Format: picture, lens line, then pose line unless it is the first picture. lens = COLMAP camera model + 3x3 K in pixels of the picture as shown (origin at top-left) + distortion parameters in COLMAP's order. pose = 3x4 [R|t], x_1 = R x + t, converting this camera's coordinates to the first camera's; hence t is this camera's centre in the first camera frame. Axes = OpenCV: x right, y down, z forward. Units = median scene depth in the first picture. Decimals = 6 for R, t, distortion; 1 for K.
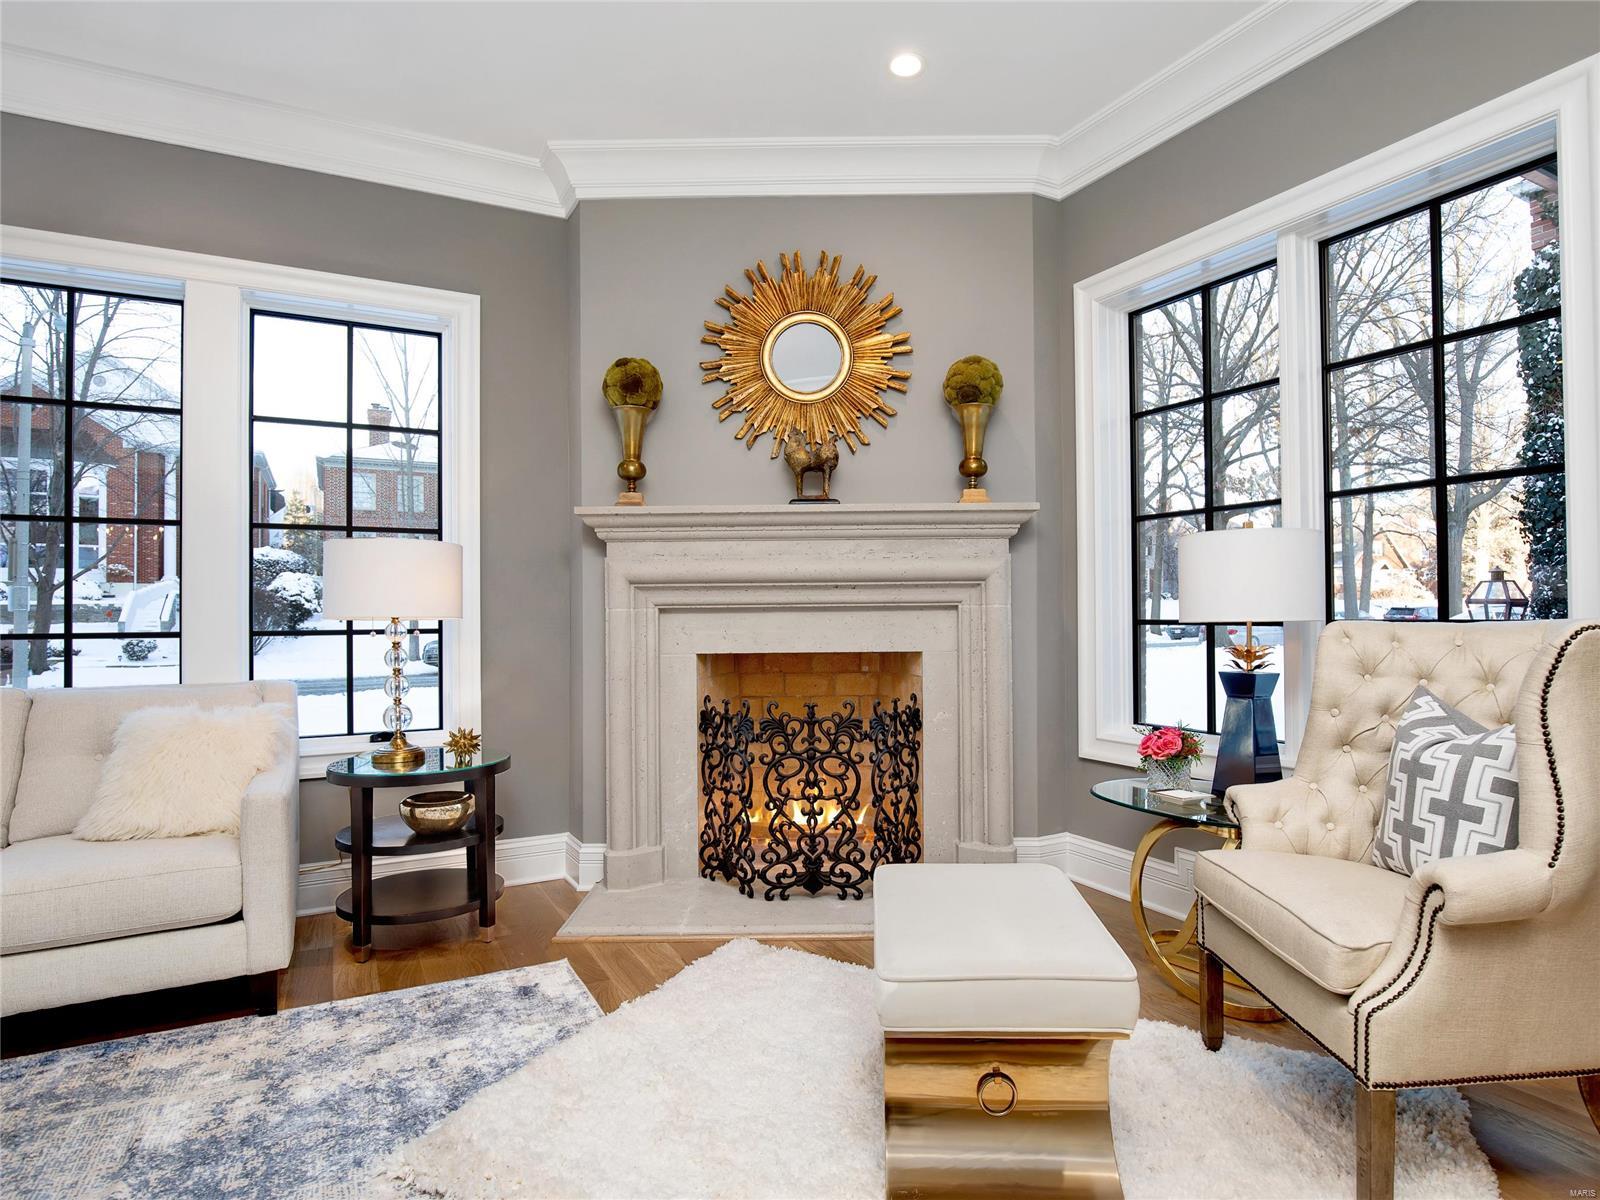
lens RADIAL K [[916.0, 0, 791.4], [0, 916.0, 604.4], [0, 0, 1]] dist [-0.010504, -0.000831]
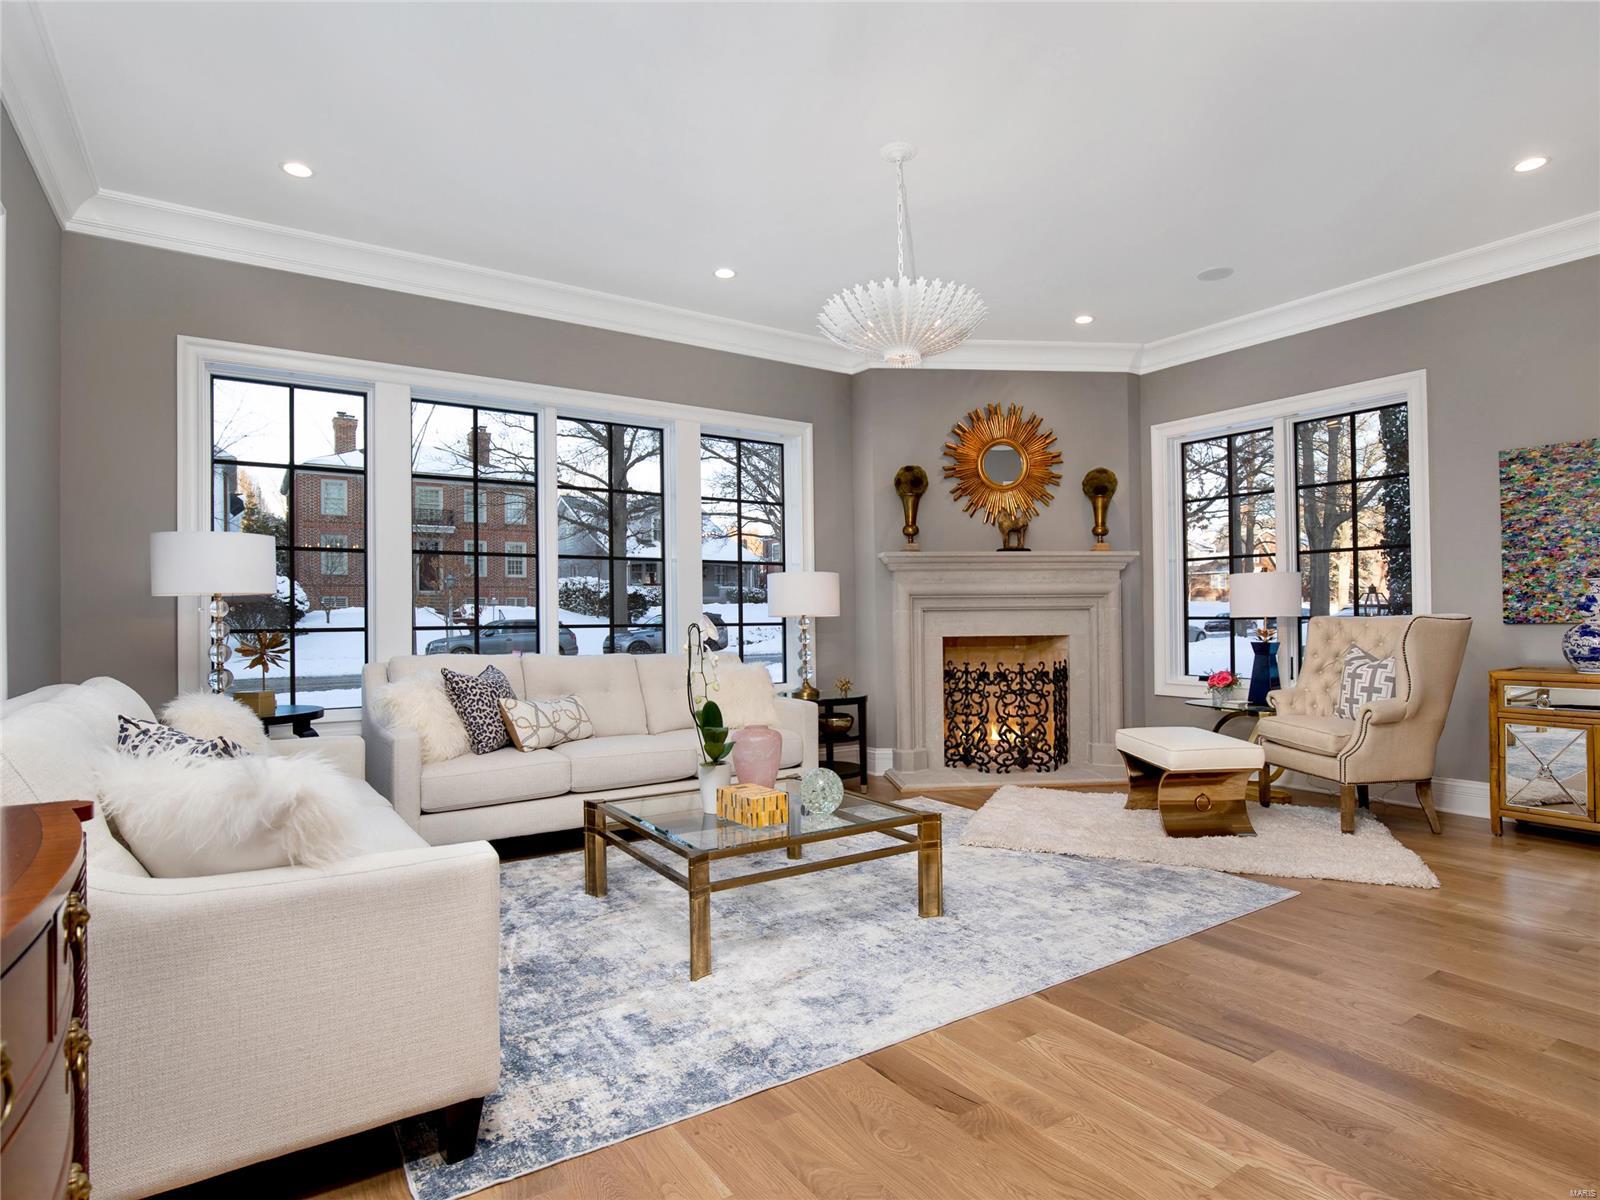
lens RADIAL K [[894.5, 0, 800.0], [0, 894.5, 600.0], [0, 0, 1]] dist [-0.006421, 0.000070]
pose [[0.994585, 0.000960, 0.103919, -0.590553], [-0.000329, 0.999981, -0.006094, -0.004543], [-0.103923, 0.006027, 0.994567, -0.694928]]
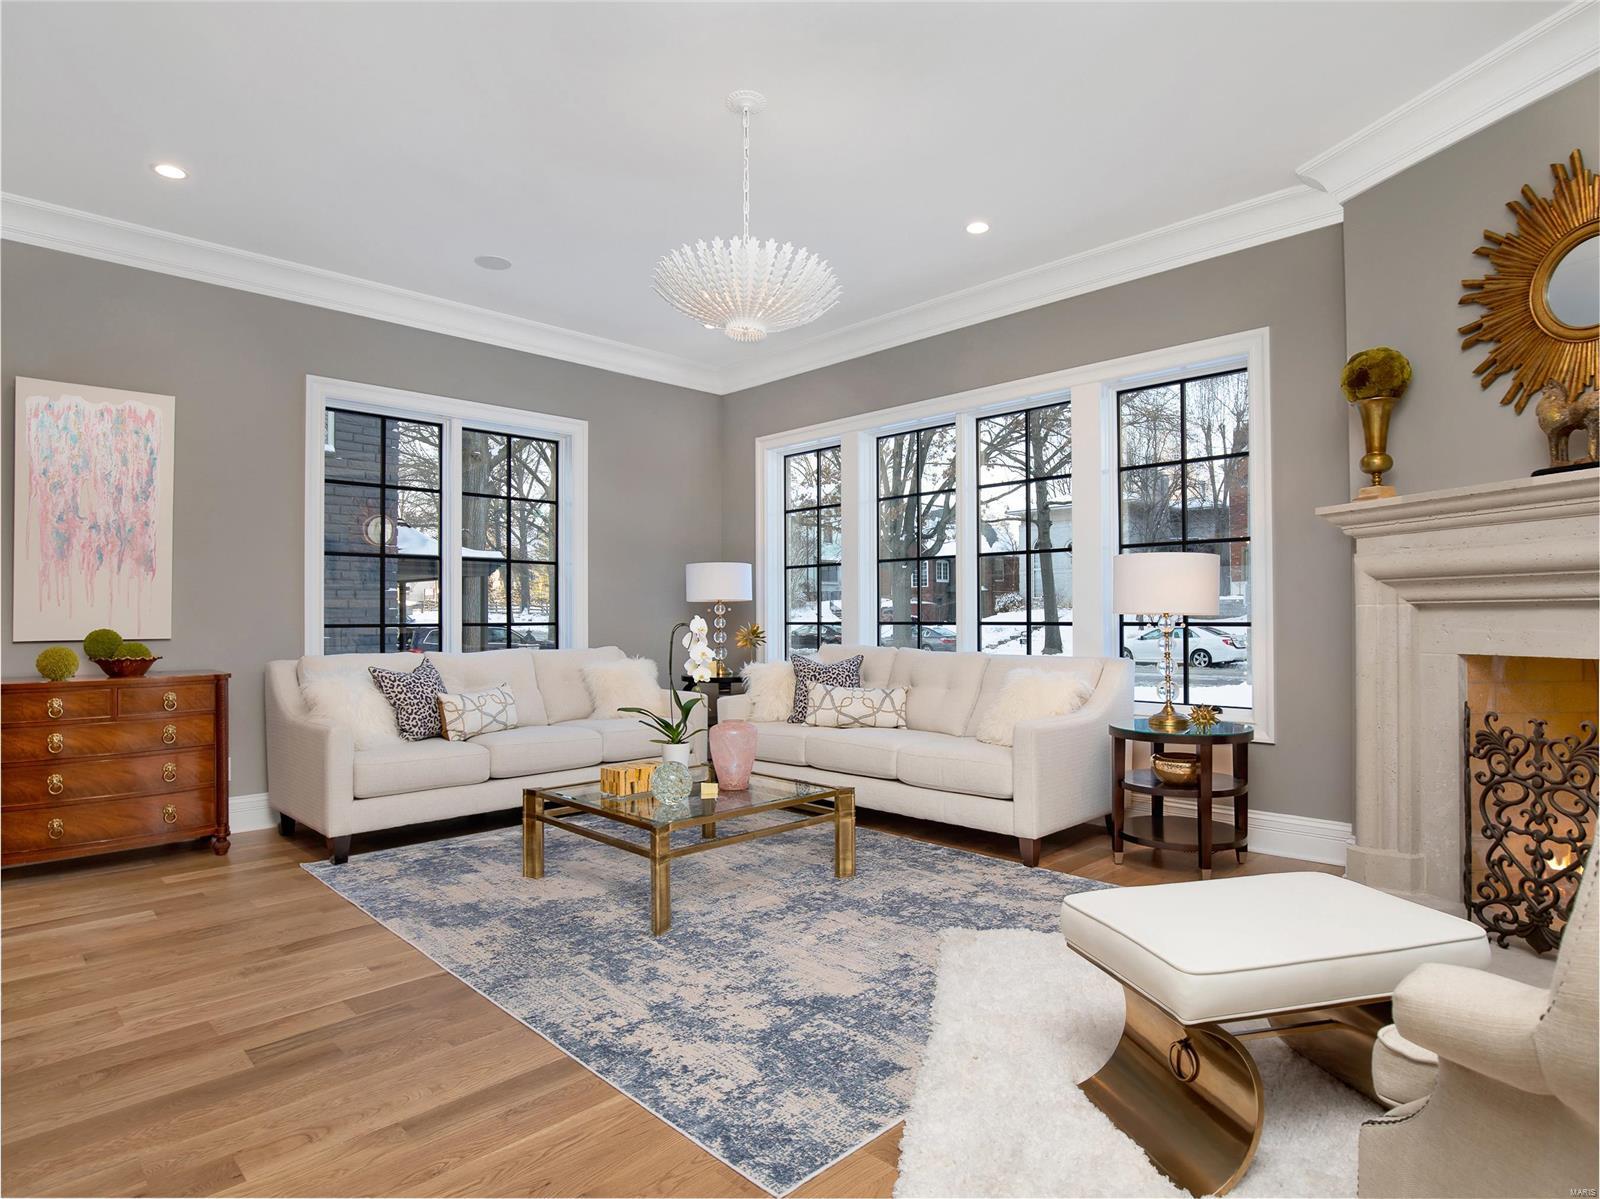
lens RADIAL K [[892.2, 0, 800.0], [0, 892.2, 599.5], [0, 0, 1]] dist [-0.001378, 0.000261]
pose [[0.283824, -0.010131, -0.958823, 0.599144], [0.016873, 0.999842, -0.005570, -0.006123], [0.958728, -0.014597, 0.283950, 0.143962]]
